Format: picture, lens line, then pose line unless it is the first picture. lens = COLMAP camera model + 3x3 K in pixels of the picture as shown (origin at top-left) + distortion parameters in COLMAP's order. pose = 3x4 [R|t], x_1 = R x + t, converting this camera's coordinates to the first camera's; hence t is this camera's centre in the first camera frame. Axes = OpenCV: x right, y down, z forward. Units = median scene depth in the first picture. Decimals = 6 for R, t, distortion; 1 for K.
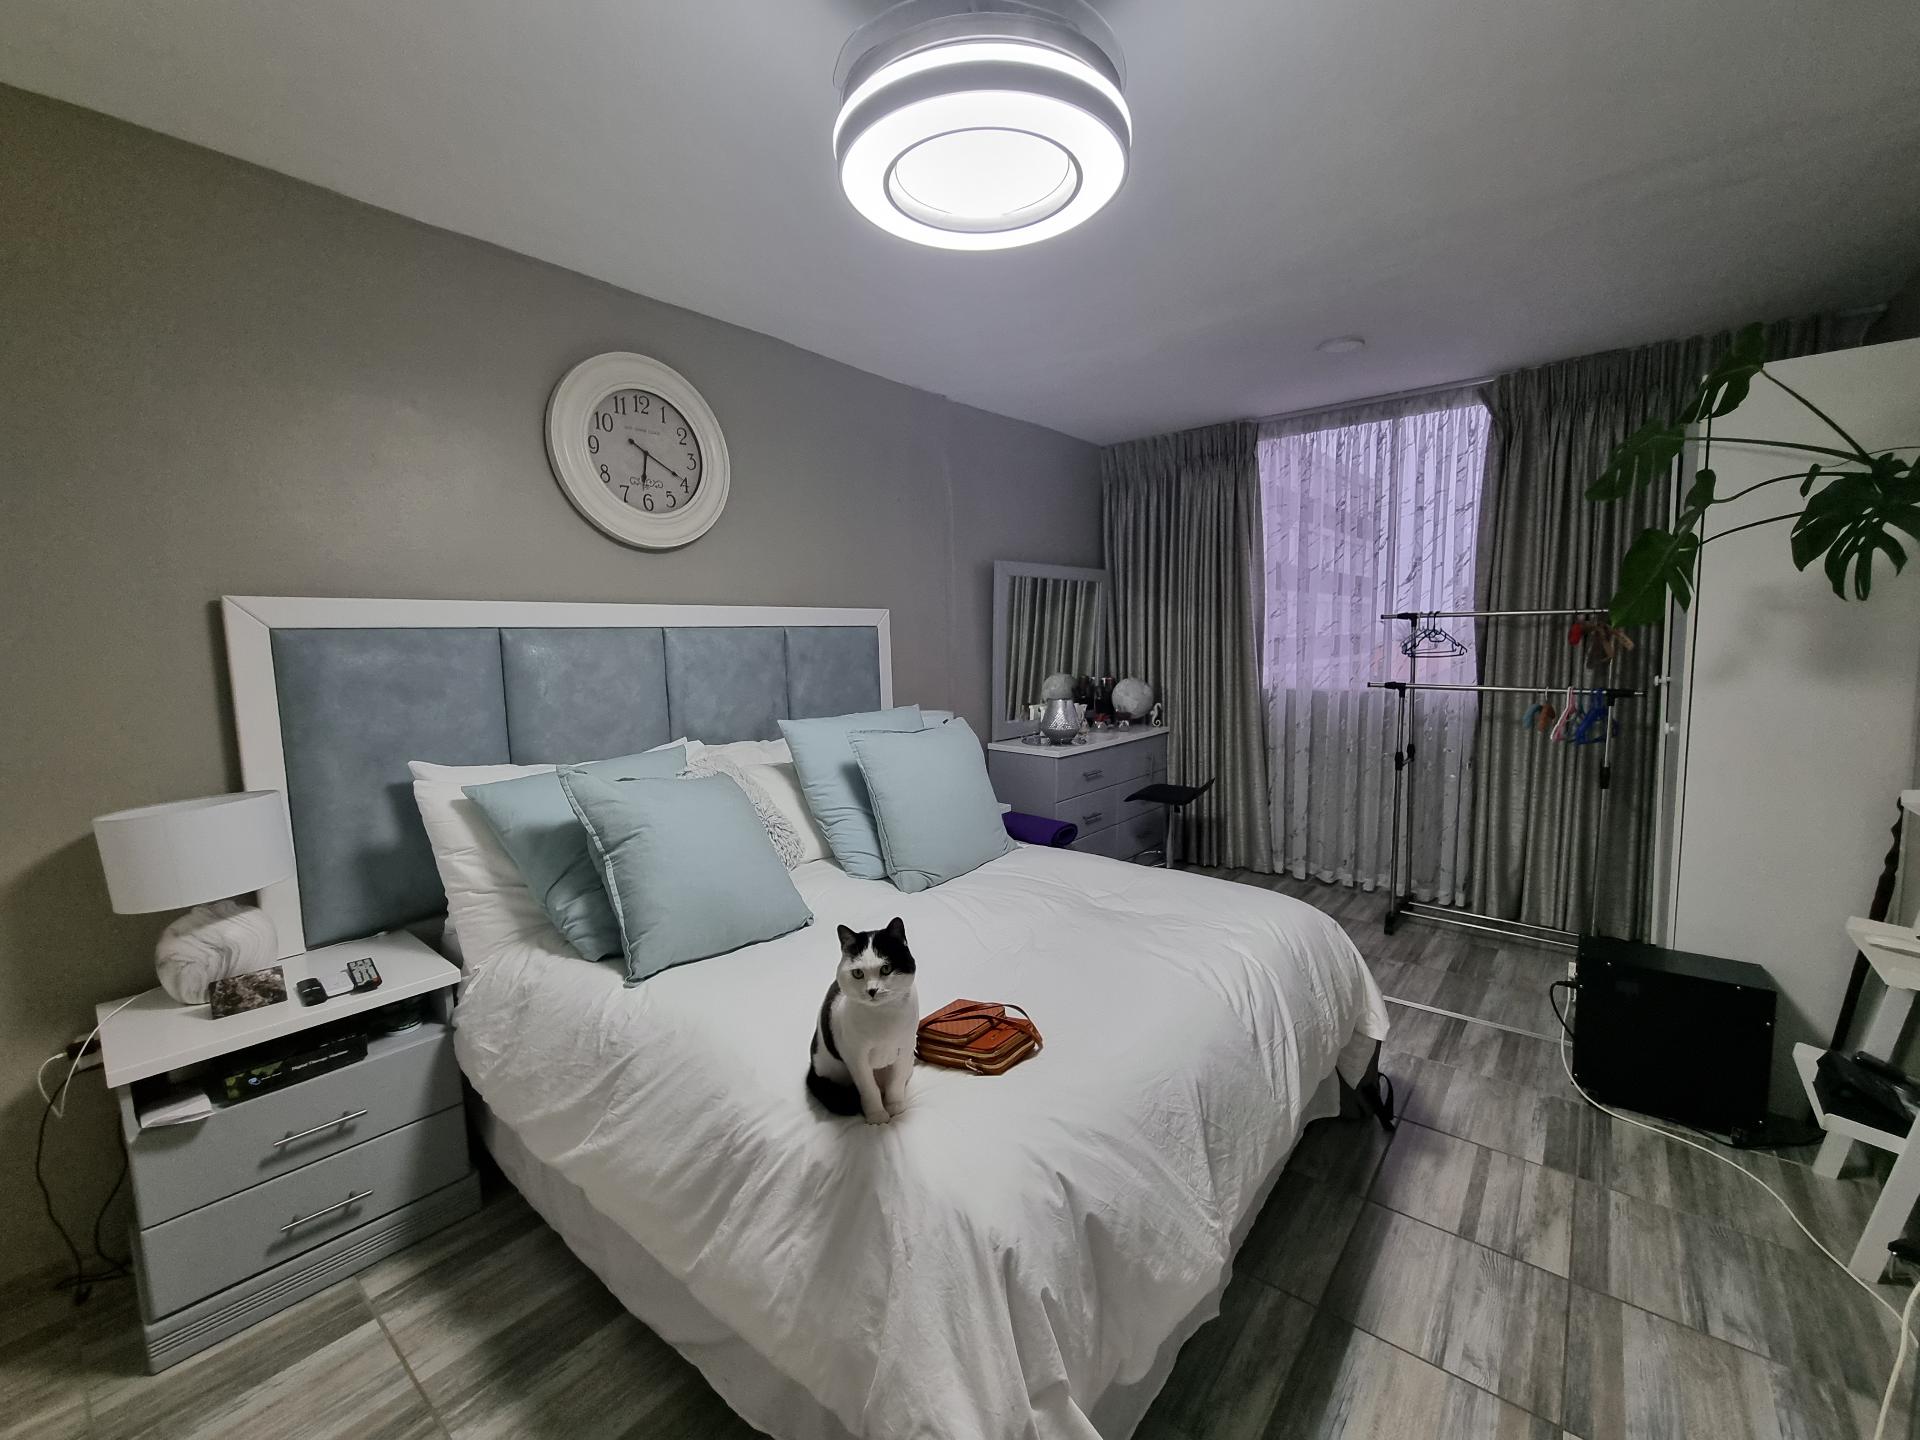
lens RADIAL K [[783.4, 0, 977.4], [0, 783.4, 716.9], [0, 0, 1]] dist [0.000744, -0.001896]
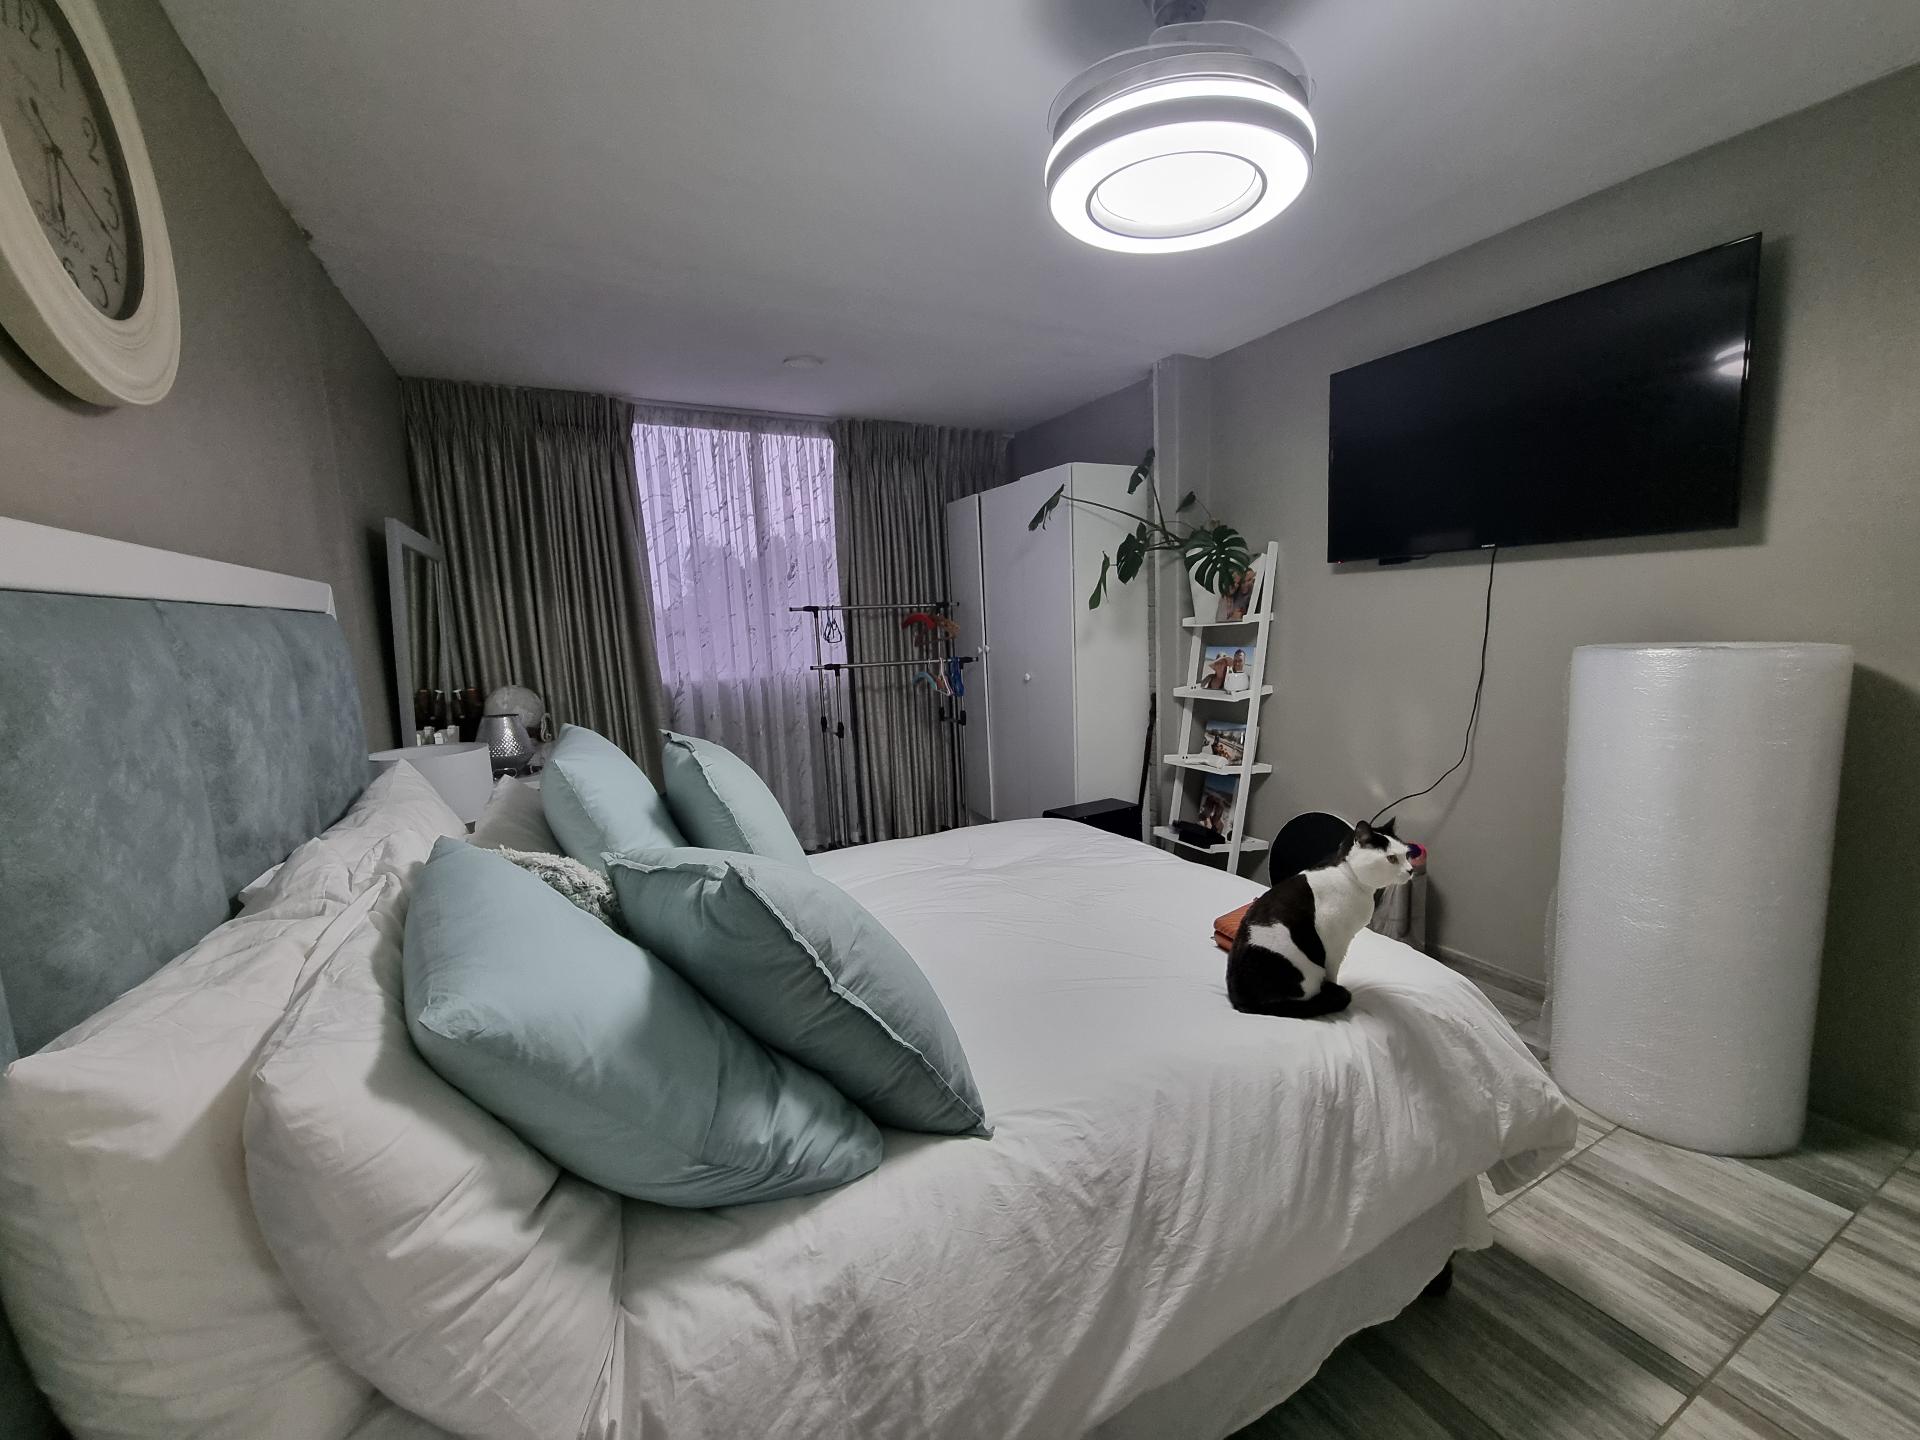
lens RADIAL K [[783.4, 0, 977.4], [0, 783.4, 716.9], [0, 0, 1]] dist [0.000744, -0.001896]
pose [[0.389754, -0.113916, 0.913846, -0.427143], [0.120797, 0.990070, 0.071897, -0.021594], [-0.912962, 0.082368, 0.399644, 0.304317]]
